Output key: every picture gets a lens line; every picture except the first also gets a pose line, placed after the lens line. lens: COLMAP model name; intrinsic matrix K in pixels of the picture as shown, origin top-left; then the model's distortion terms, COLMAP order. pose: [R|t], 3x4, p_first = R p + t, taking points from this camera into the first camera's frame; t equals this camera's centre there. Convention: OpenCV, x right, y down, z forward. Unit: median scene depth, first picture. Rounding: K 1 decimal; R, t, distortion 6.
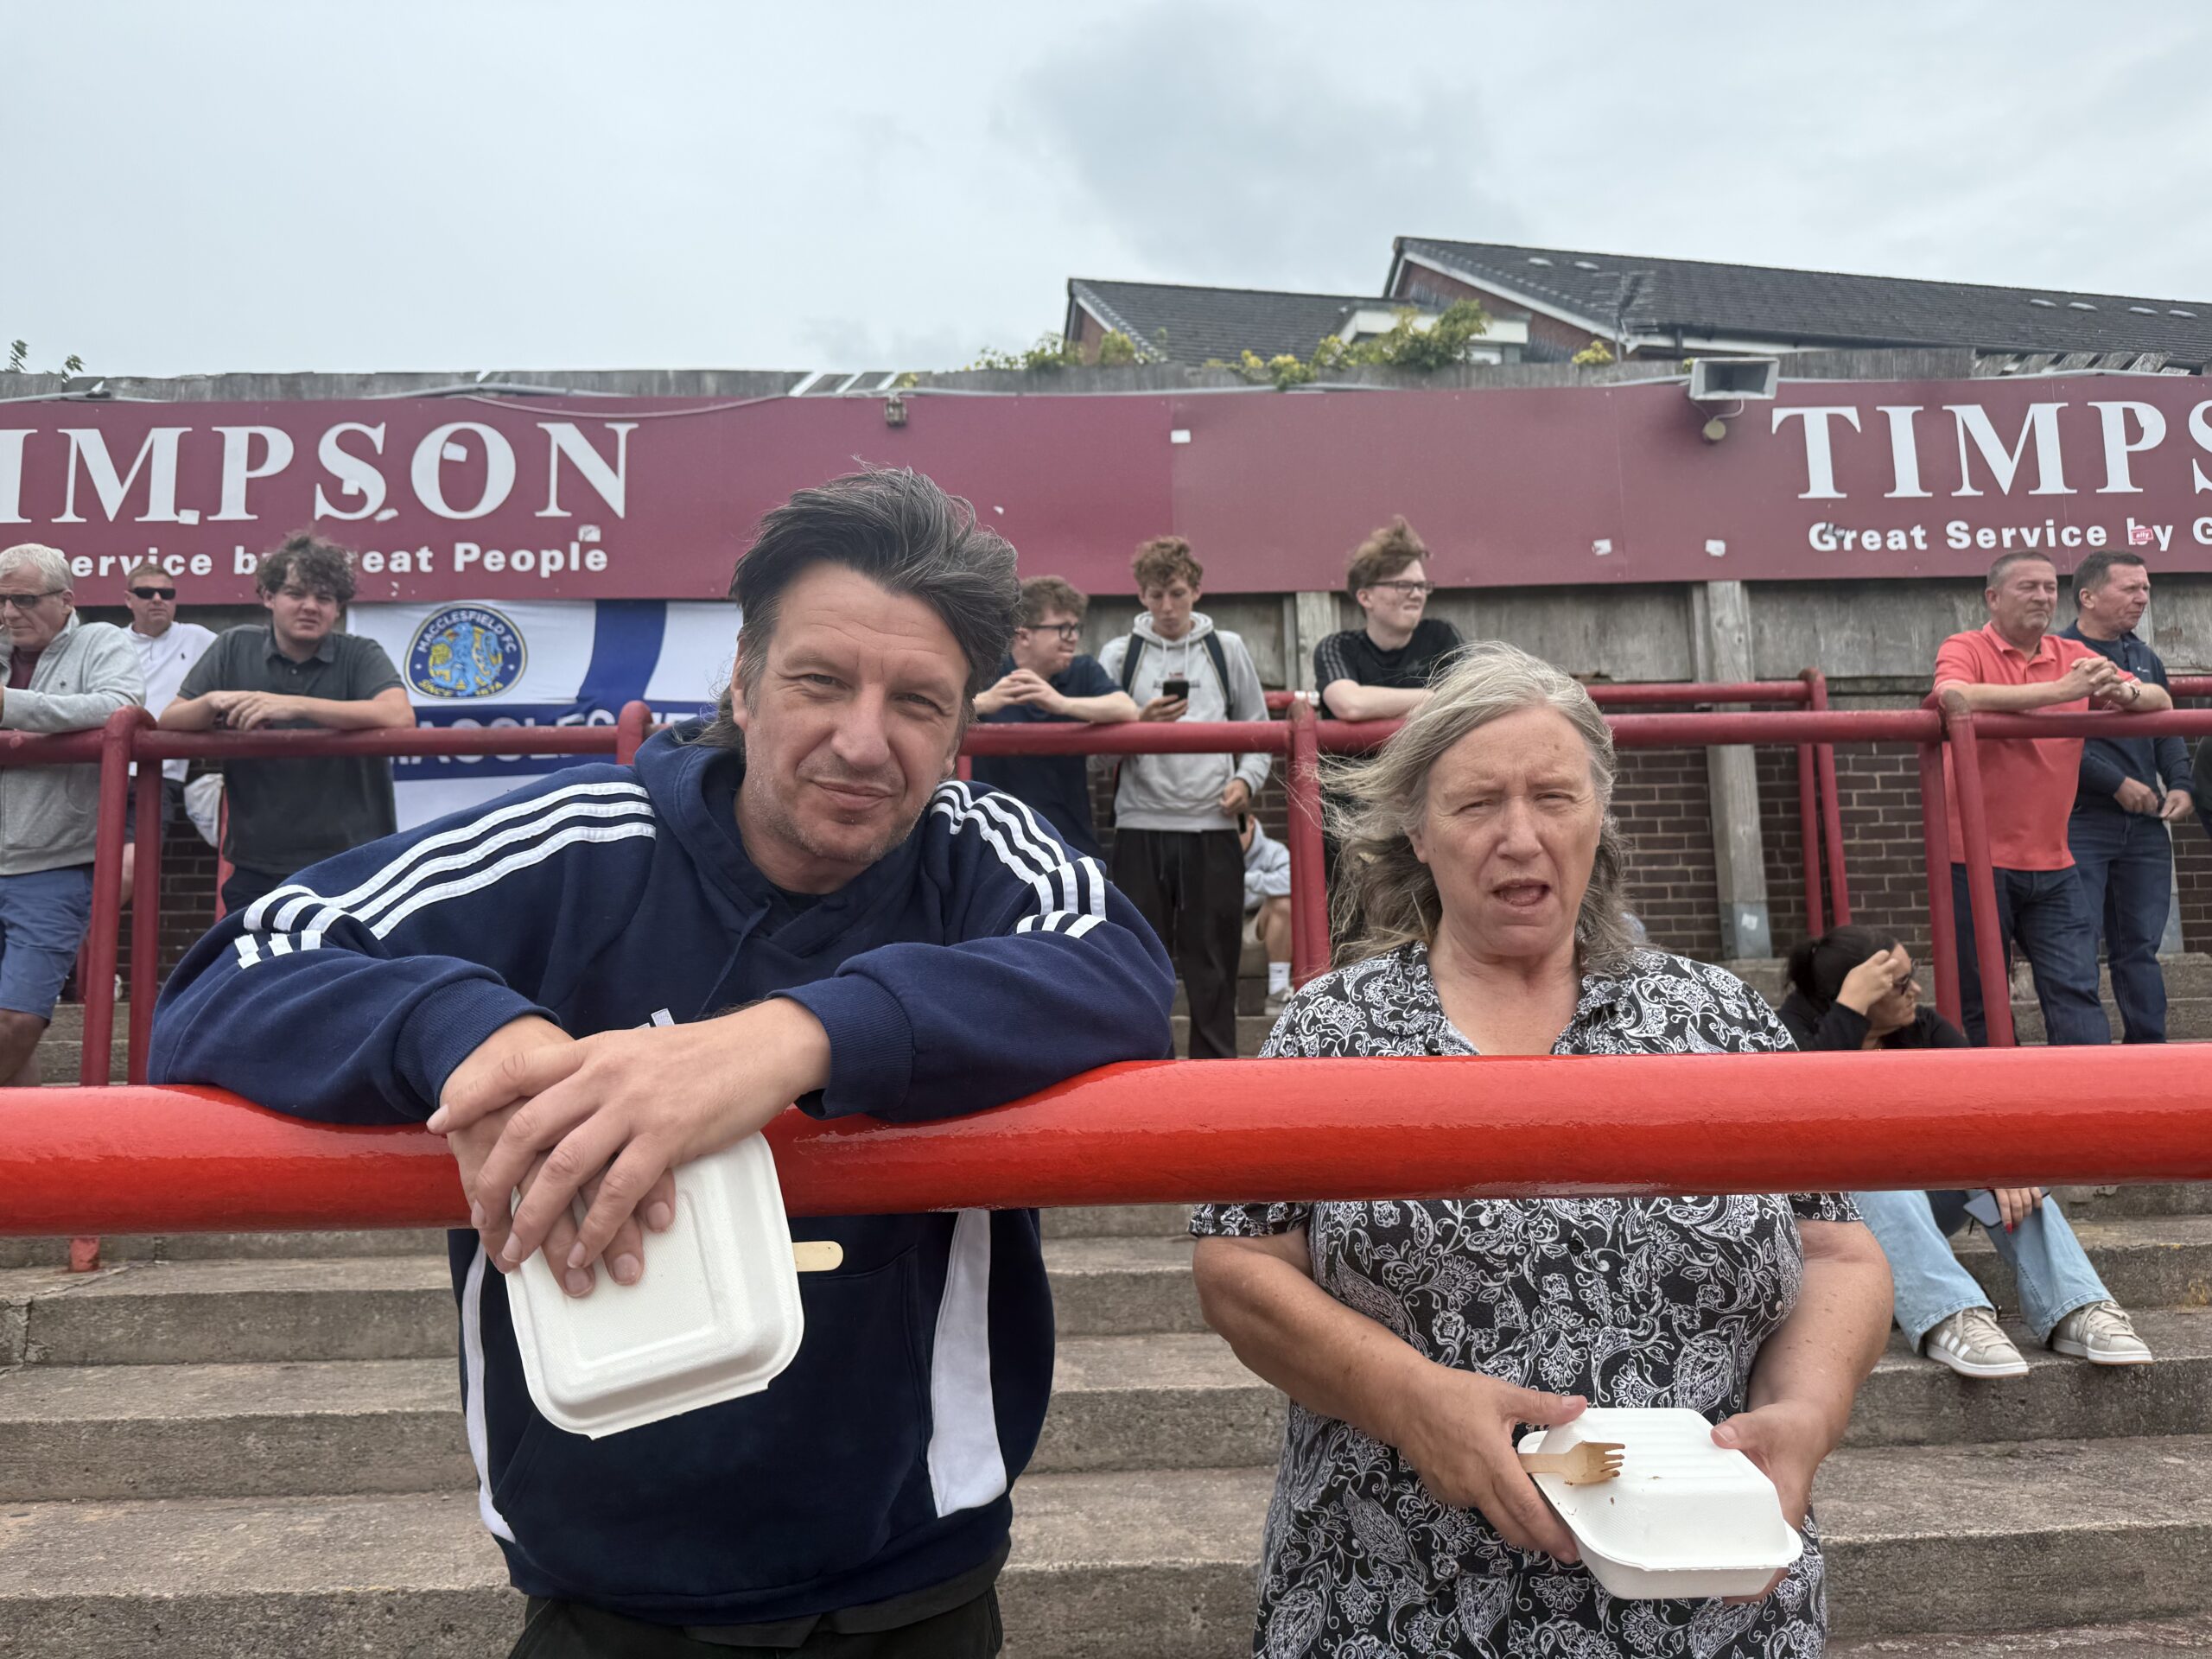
lens RADIAL K [[1550.2, 0, 1106.5], [0, 1550.2, 845.7], [0, 0, 1]] dist [0.029784, -0.054423]
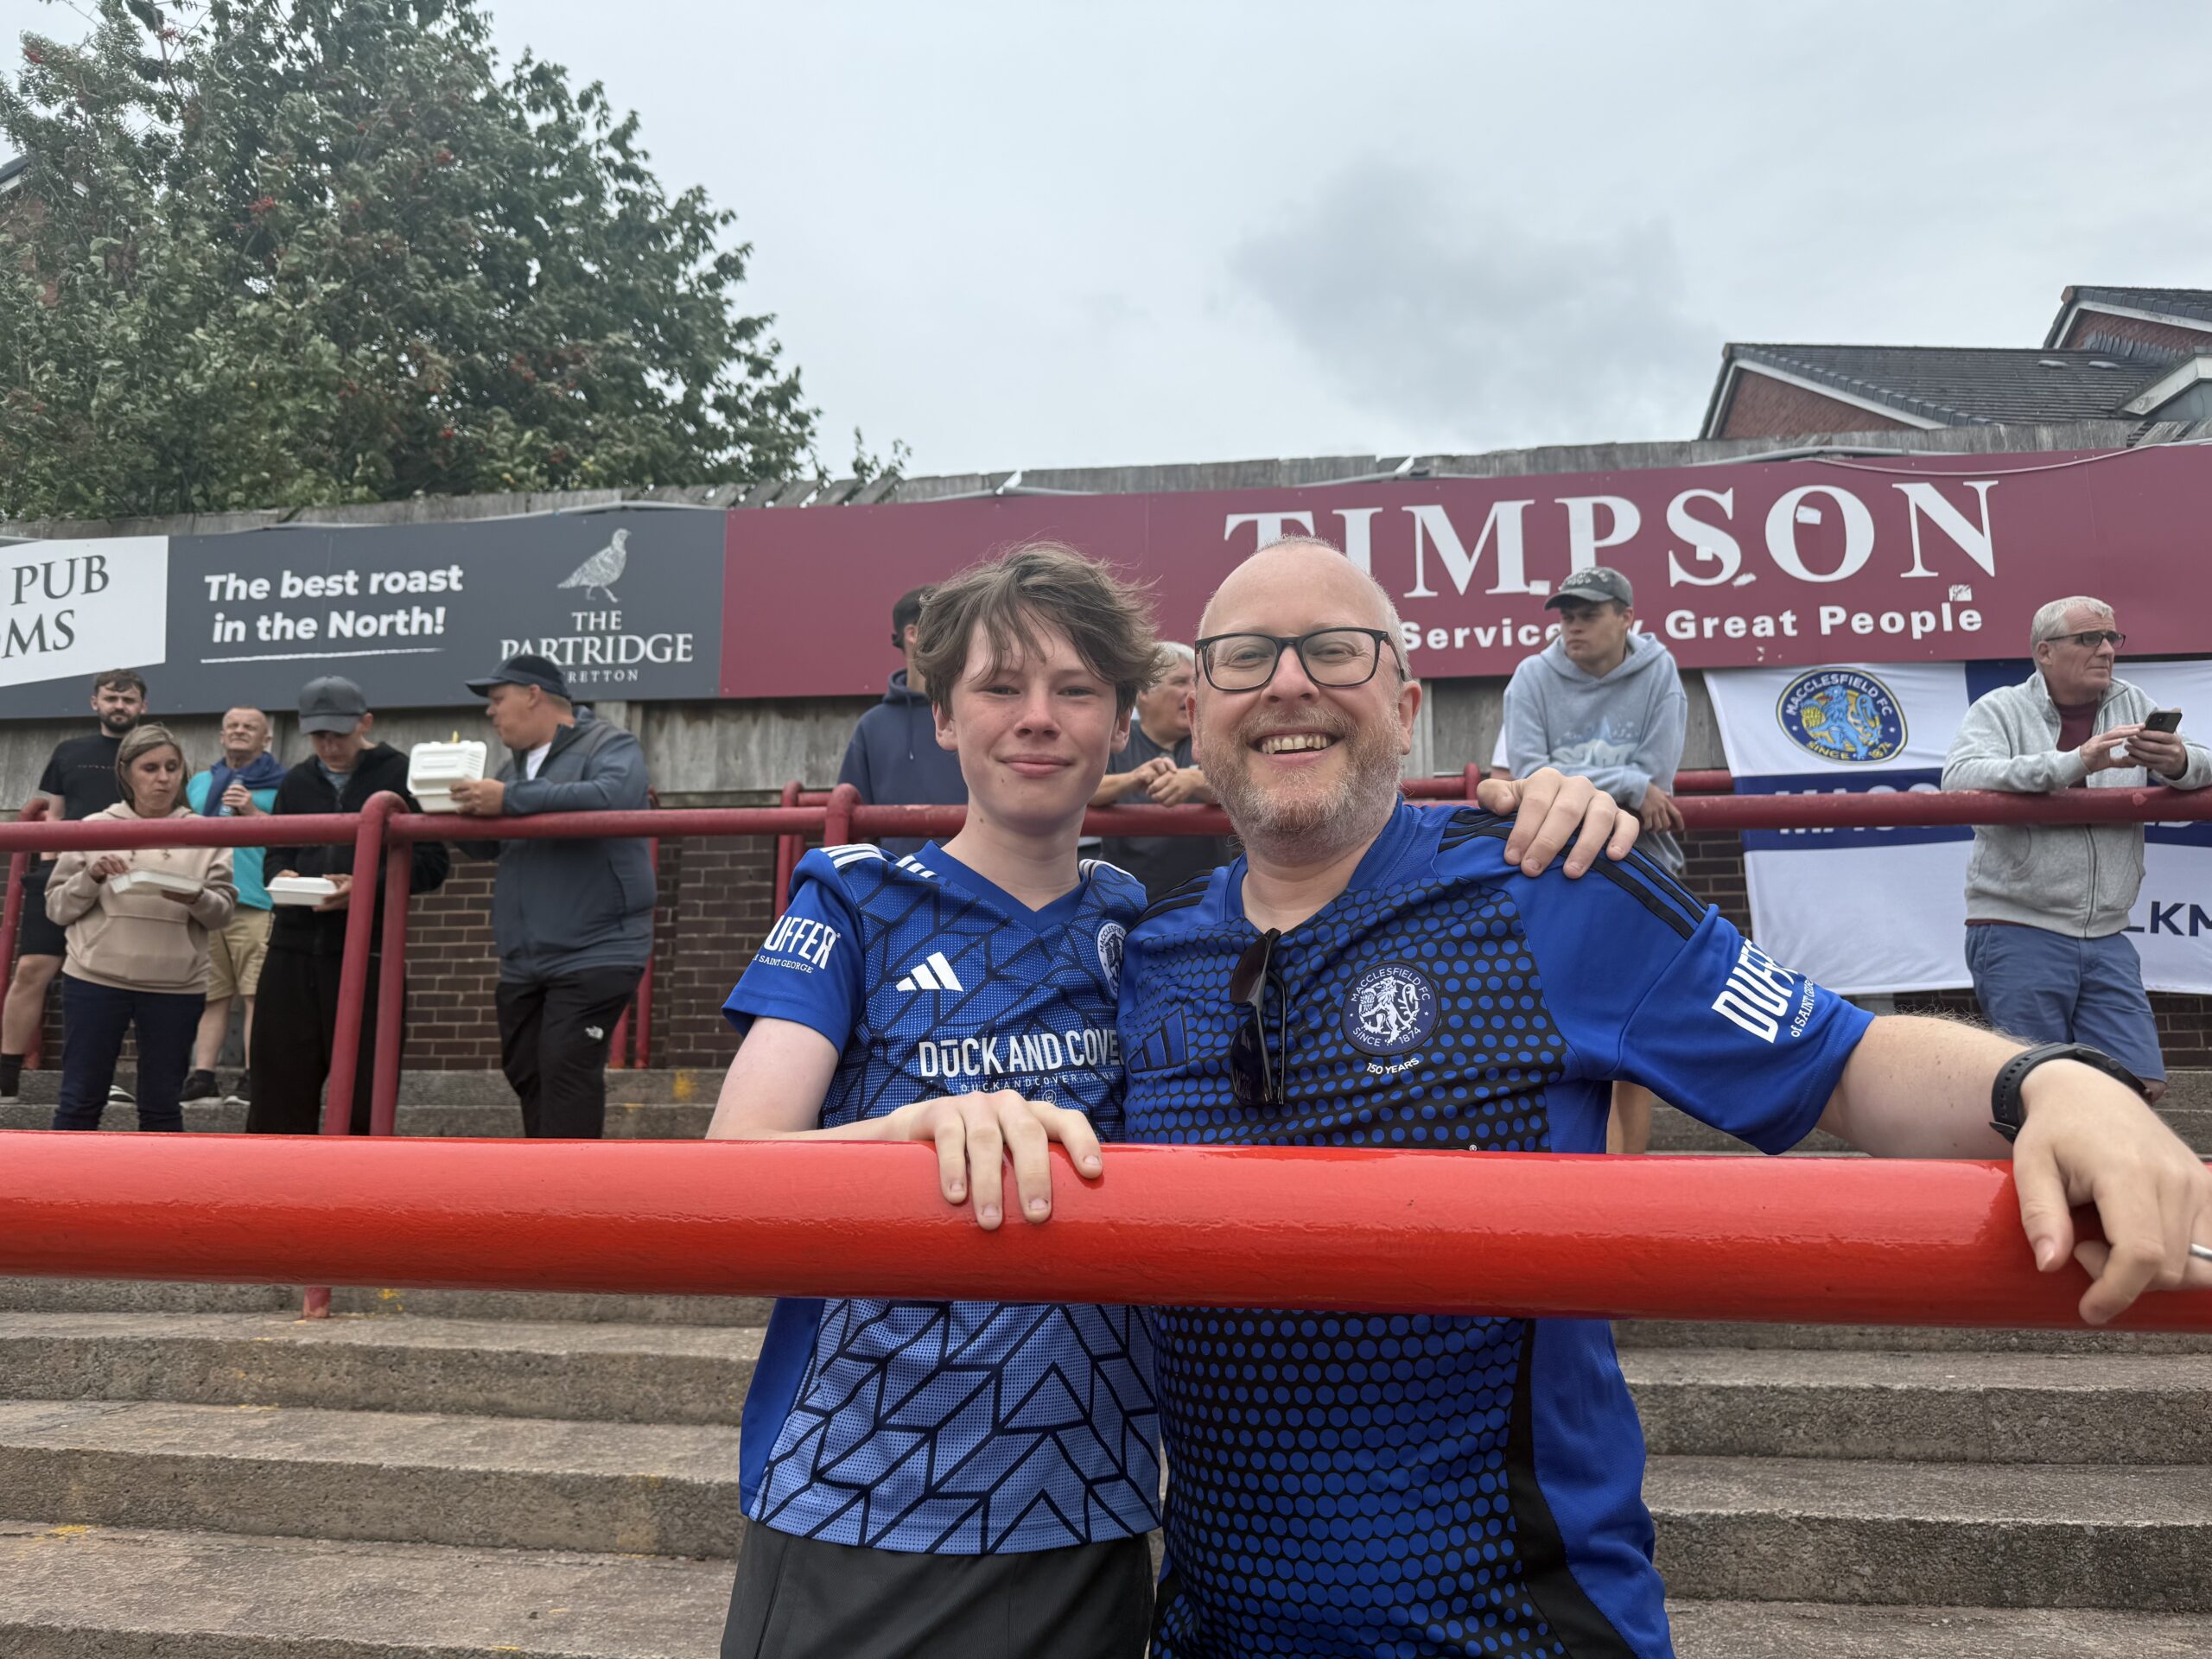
lens RADIAL K [[1550.2, 0, 1102.5], [0, 1550.2, 851.6], [0, 0, 1]] dist [0.029784, -0.054423]
pose [[0.985217, -0.000525, -0.171310, -0.681656], [-0.008215, 0.998700, -0.050303, 0.012849], [0.171114, 0.050966, 0.983932, -0.033984]]
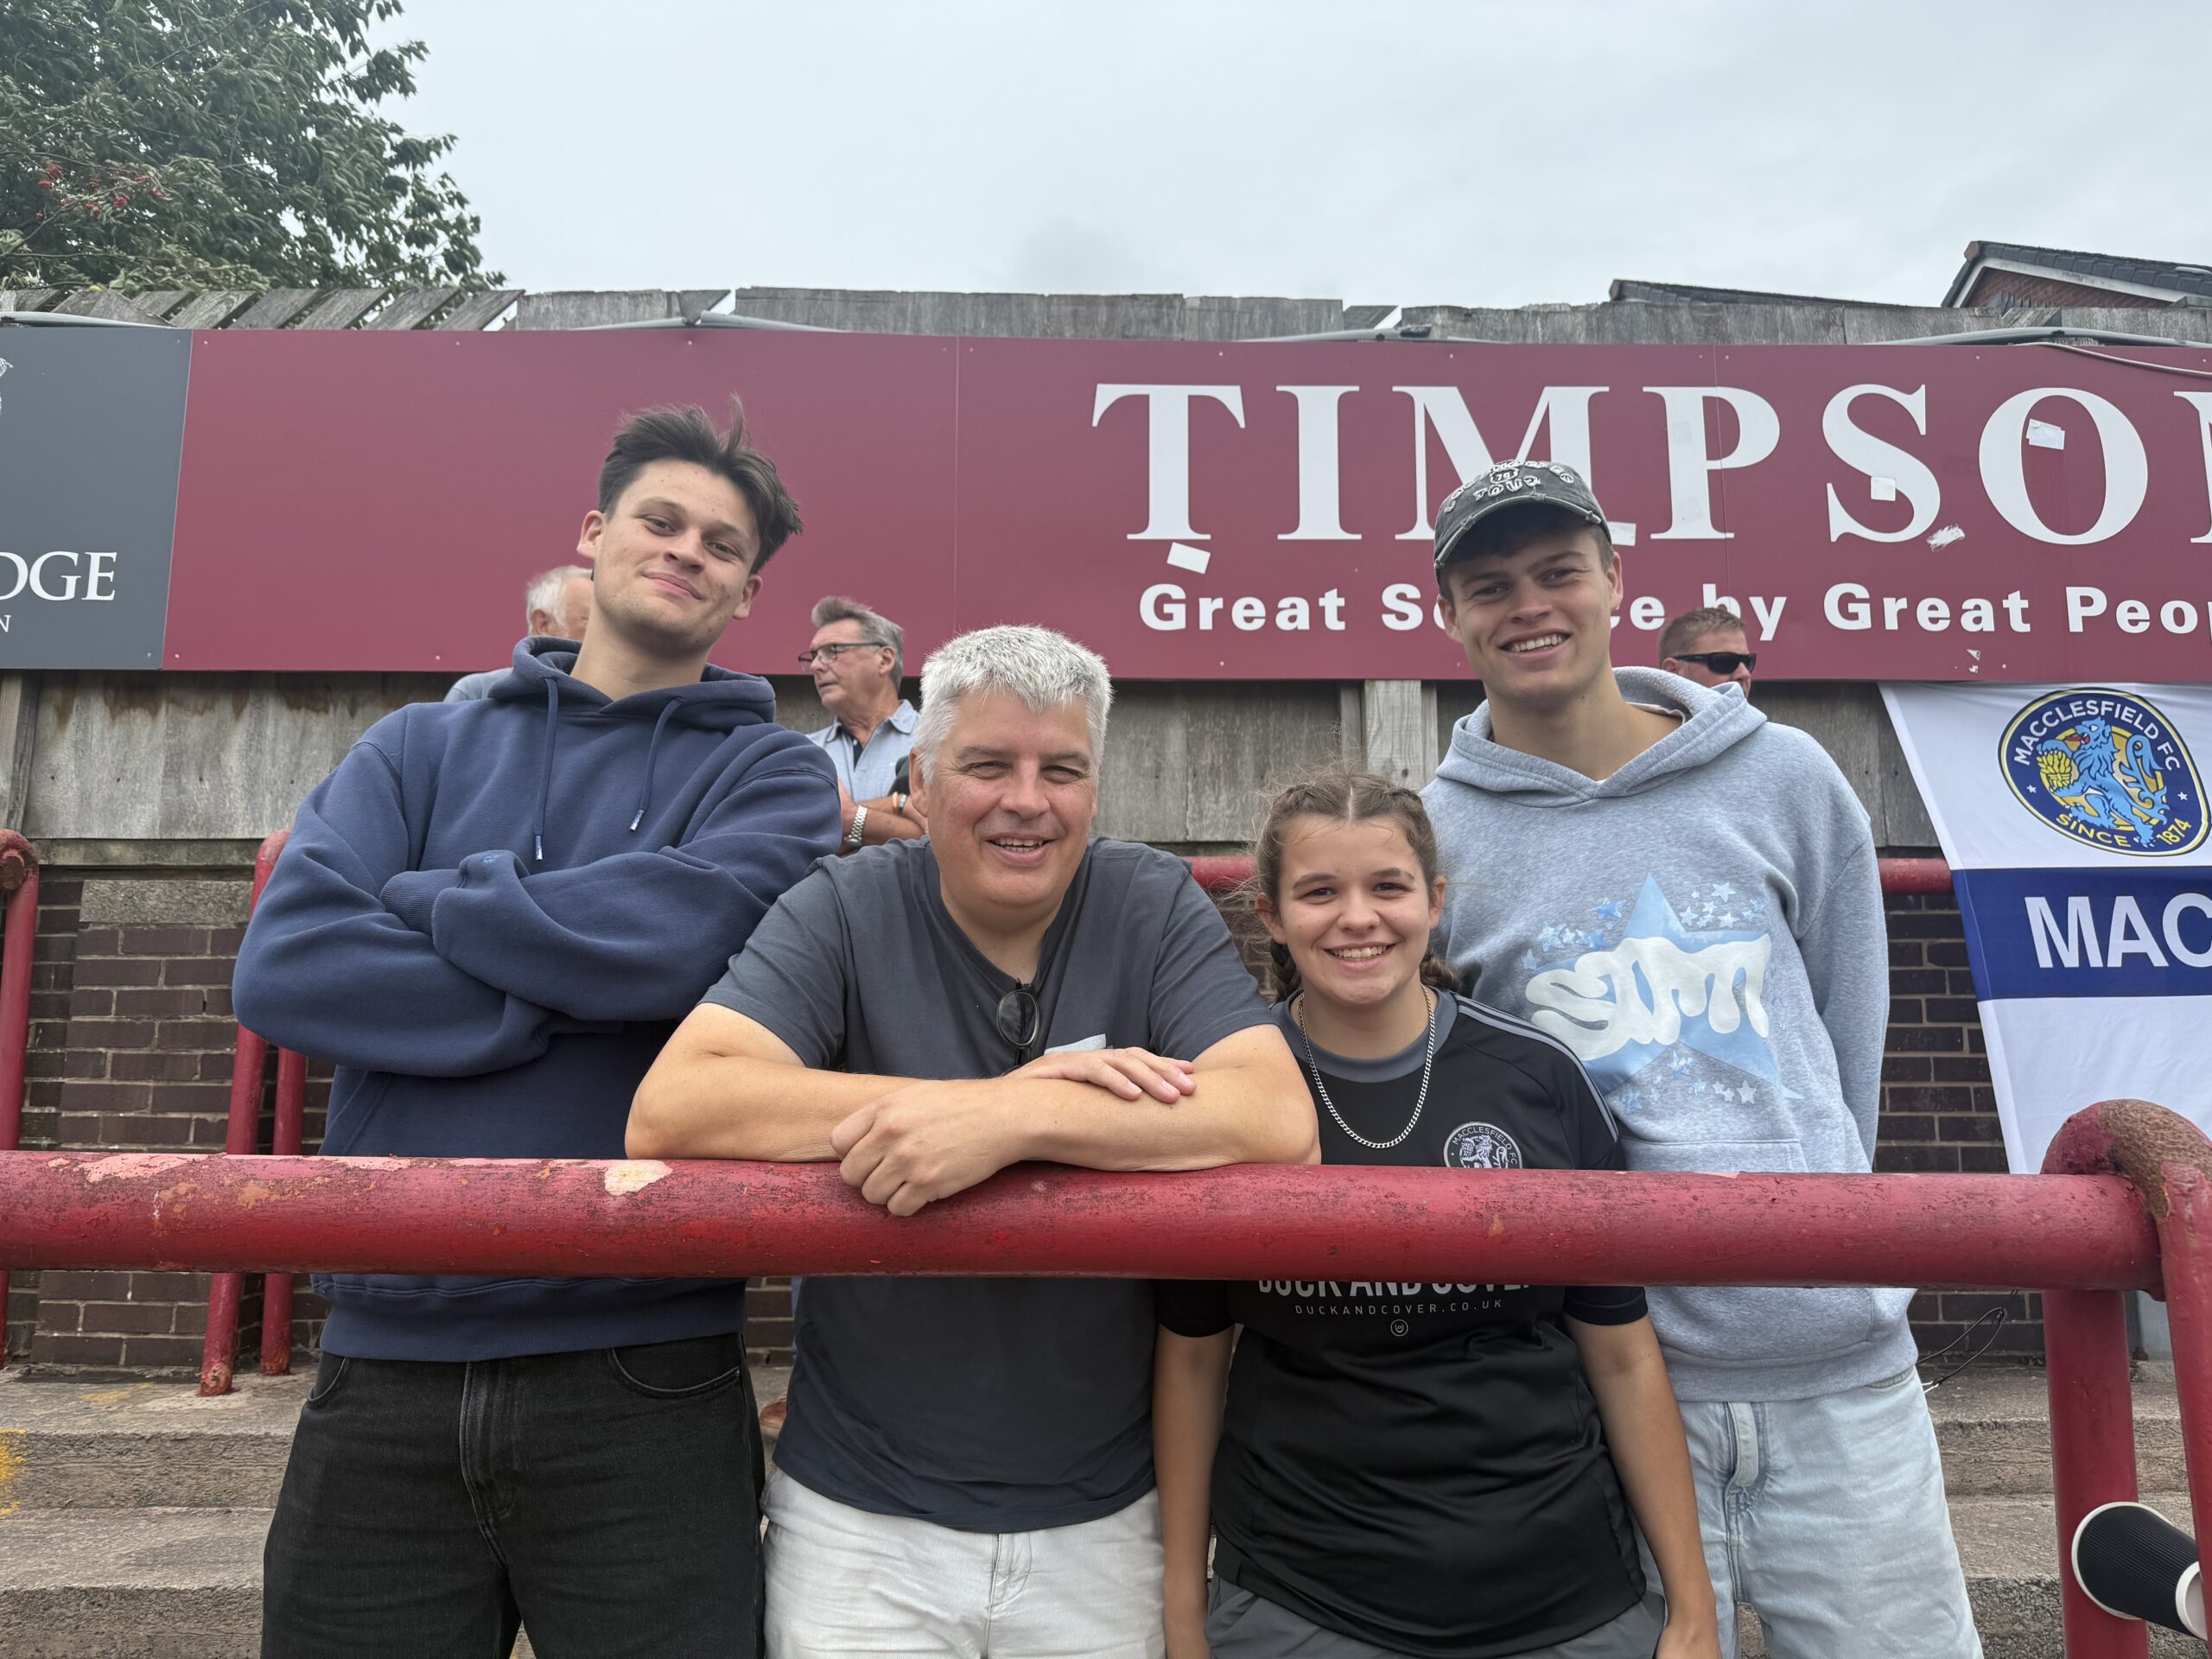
lens RADIAL K [[1550.2, 0, 1105.0], [0, 1550.2, 832.7], [0, 0, 1]] dist [0.029784, -0.054423]
pose [[0.998929, 0.022983, -0.040148, -0.744323], [-0.024110, 0.999322, -0.027837, -0.072911], [0.039481, 0.028775, 0.998806, 0.386047]]
